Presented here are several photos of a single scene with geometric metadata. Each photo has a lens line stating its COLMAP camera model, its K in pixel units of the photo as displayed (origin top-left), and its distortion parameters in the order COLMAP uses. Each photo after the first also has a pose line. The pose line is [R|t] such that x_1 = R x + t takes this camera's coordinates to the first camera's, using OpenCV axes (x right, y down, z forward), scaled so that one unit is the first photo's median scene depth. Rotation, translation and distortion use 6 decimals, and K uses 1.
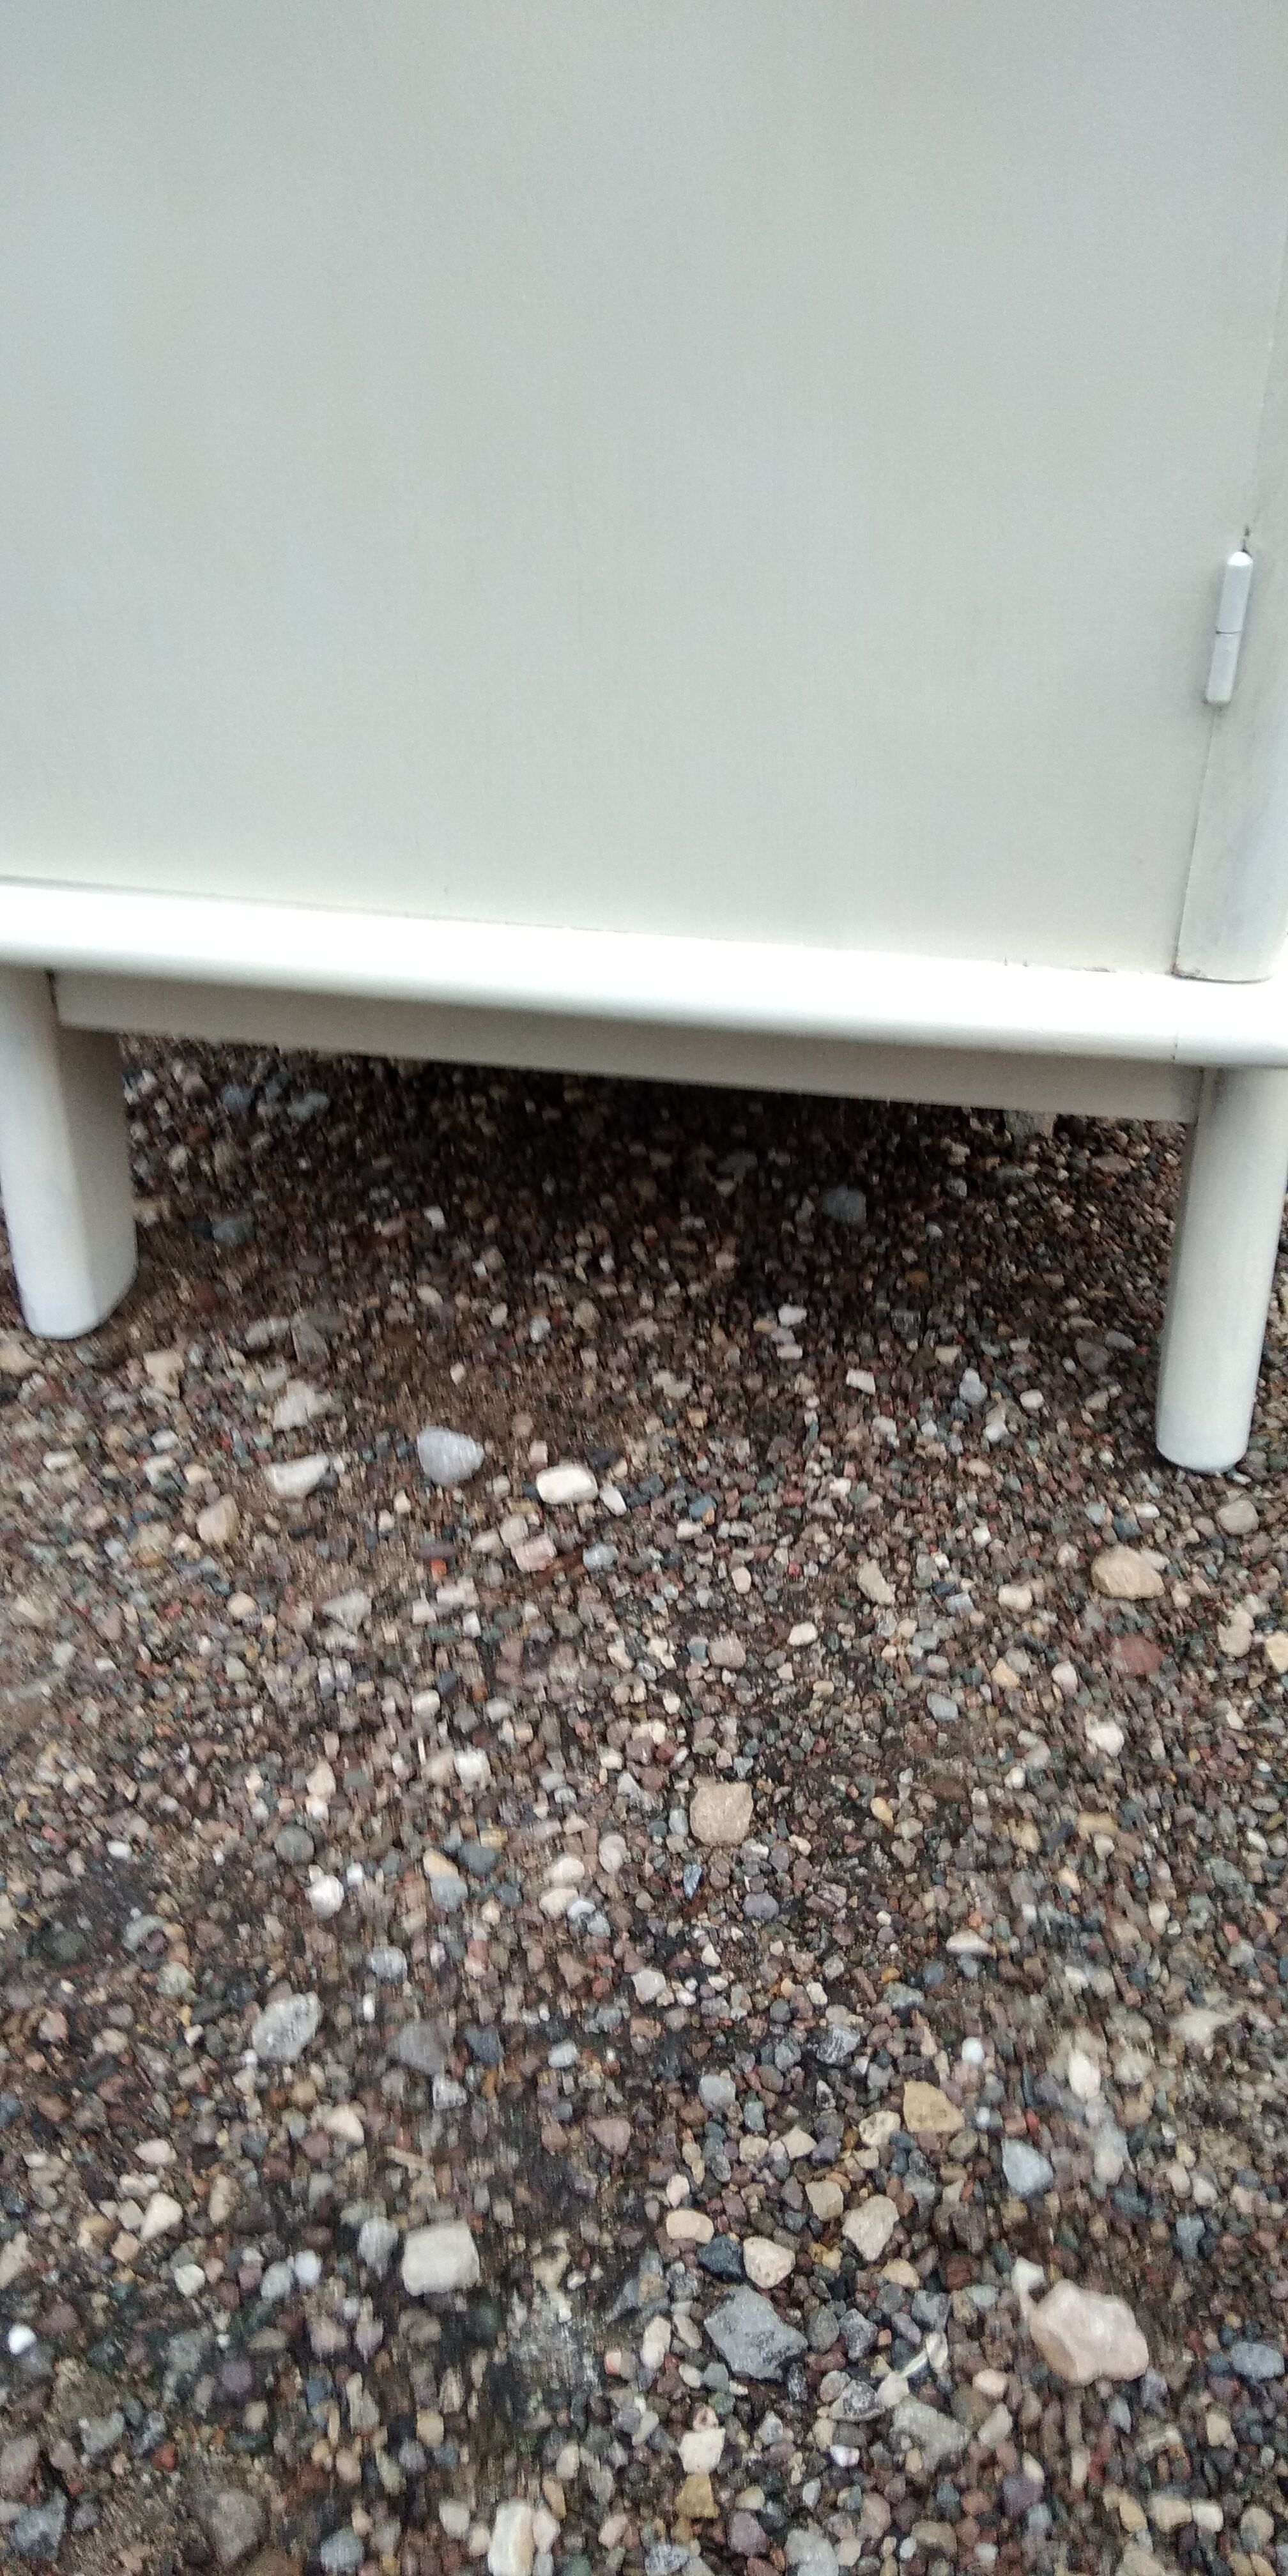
lens RADIAL K [[2059.2, 0, 600.7], [0, 2059.2, 1298.9], [0, 0, 1]] dist [0.135565, -0.260193]
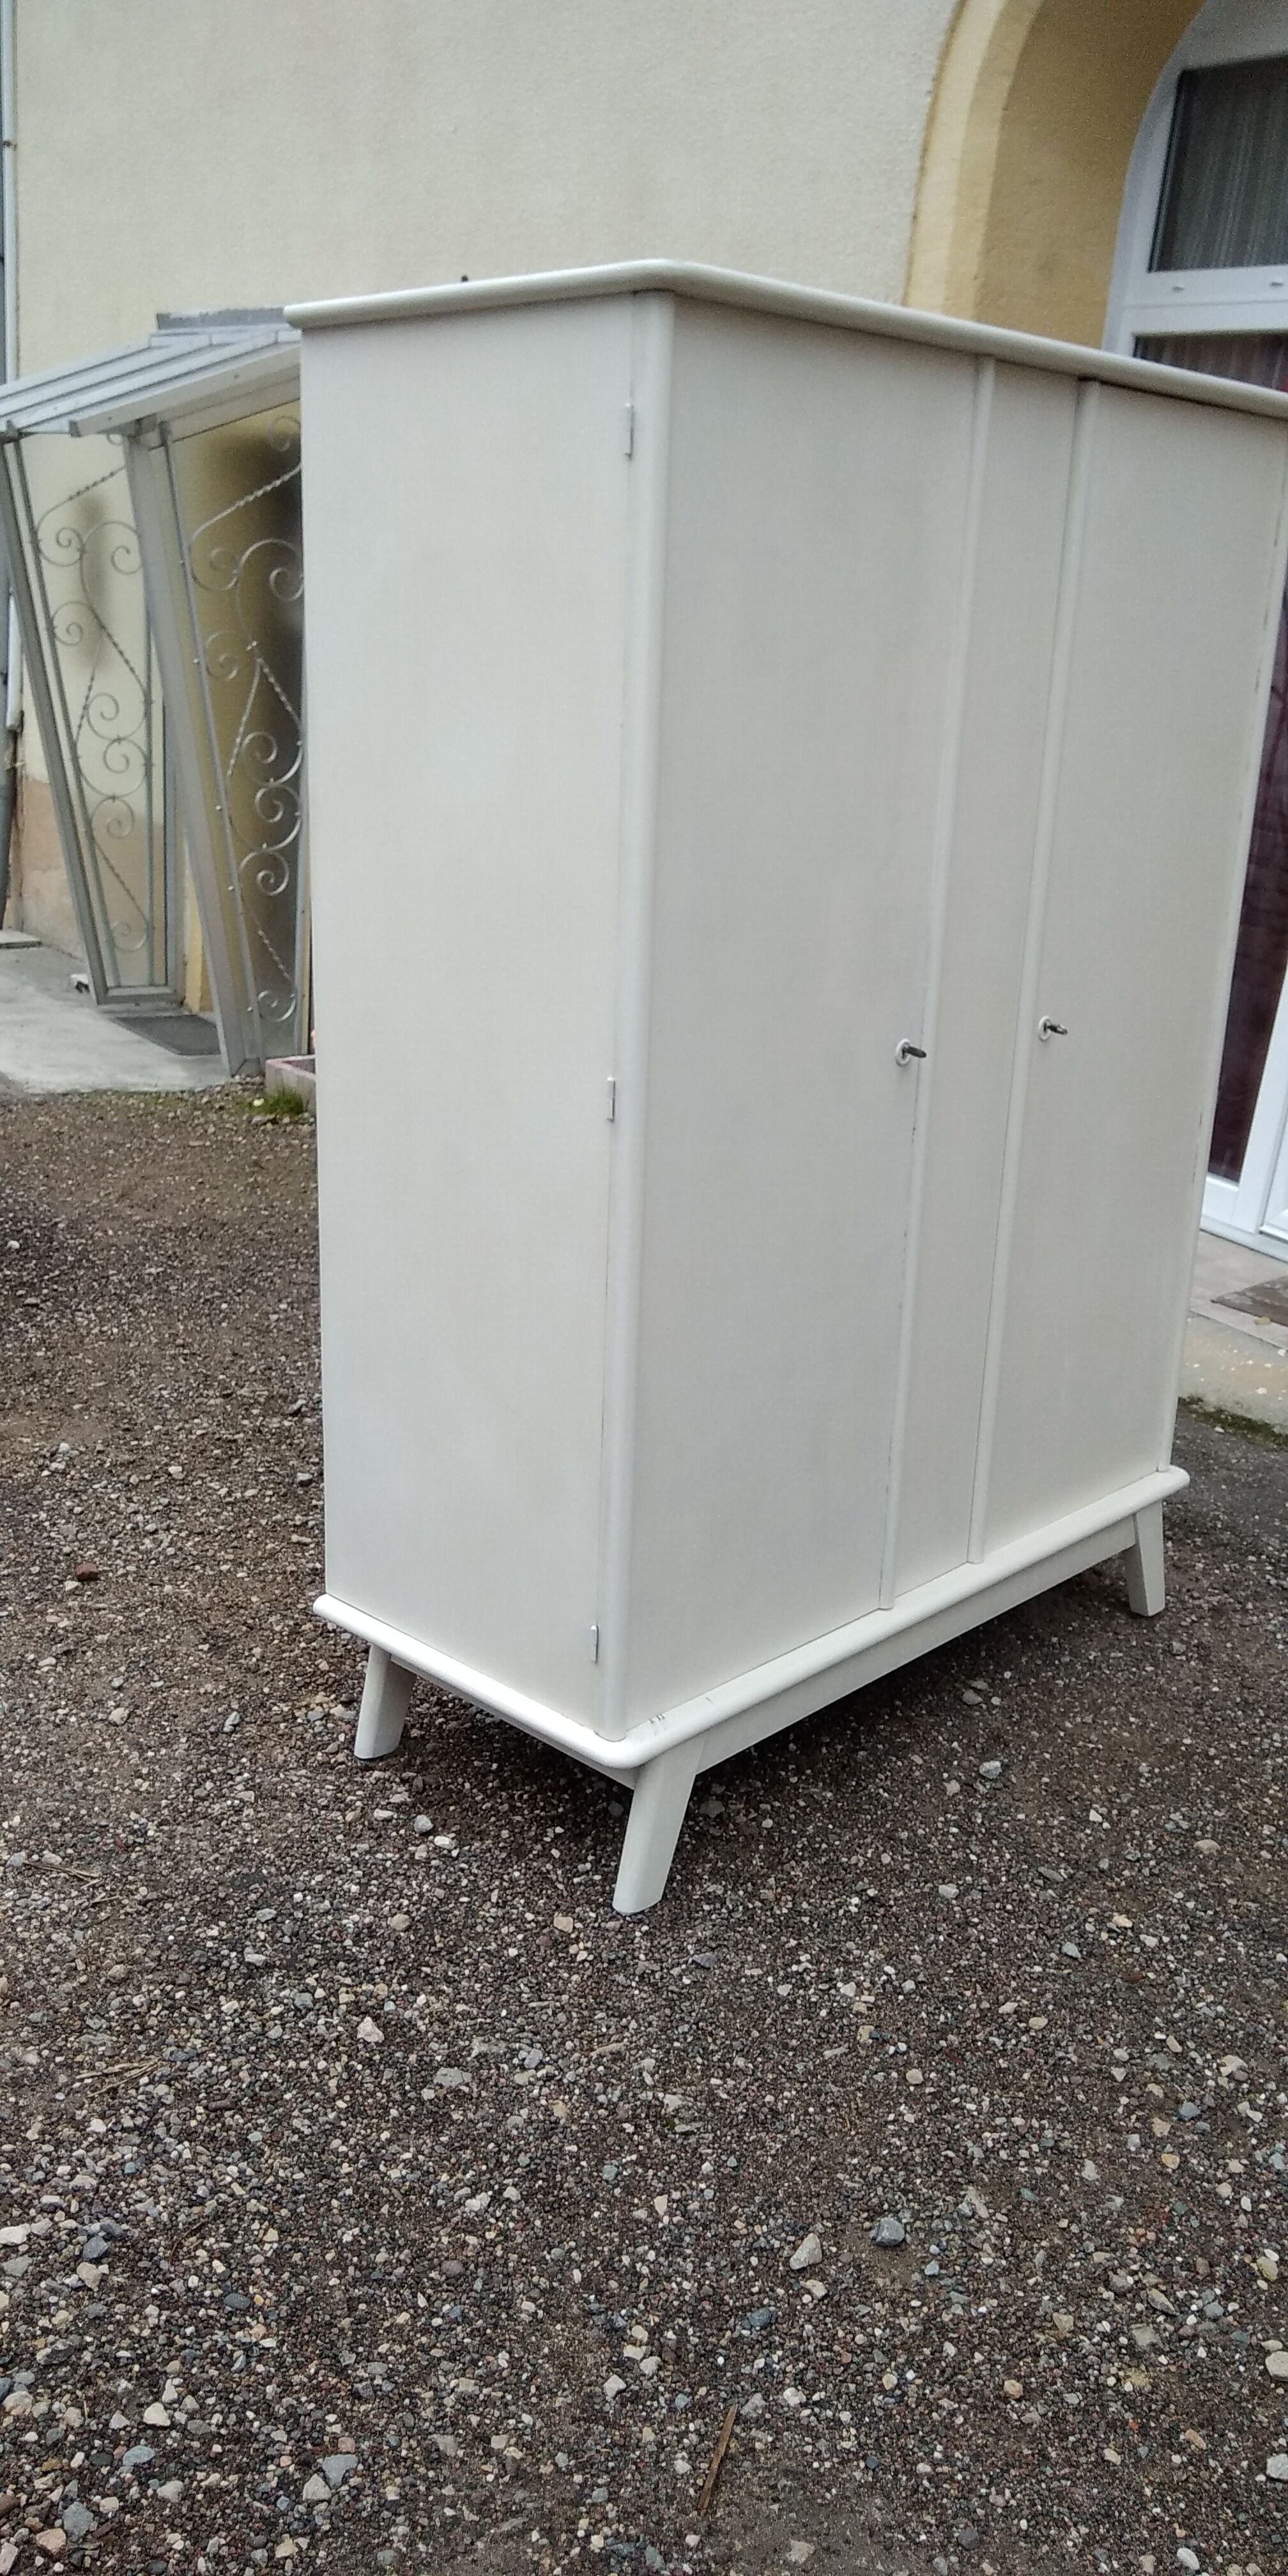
lens RADIAL K [[2059.2, 0, 600.7], [0, 2059.2, 1298.9], [0, 0, 1]] dist [0.135565, -0.260193]
pose [[0.835739, 0.202291, -0.510508, 1.813110], [-0.371365, 0.893047, -0.254078, 0.073715], [0.404510, 0.401928, 0.821478, -2.036527]]
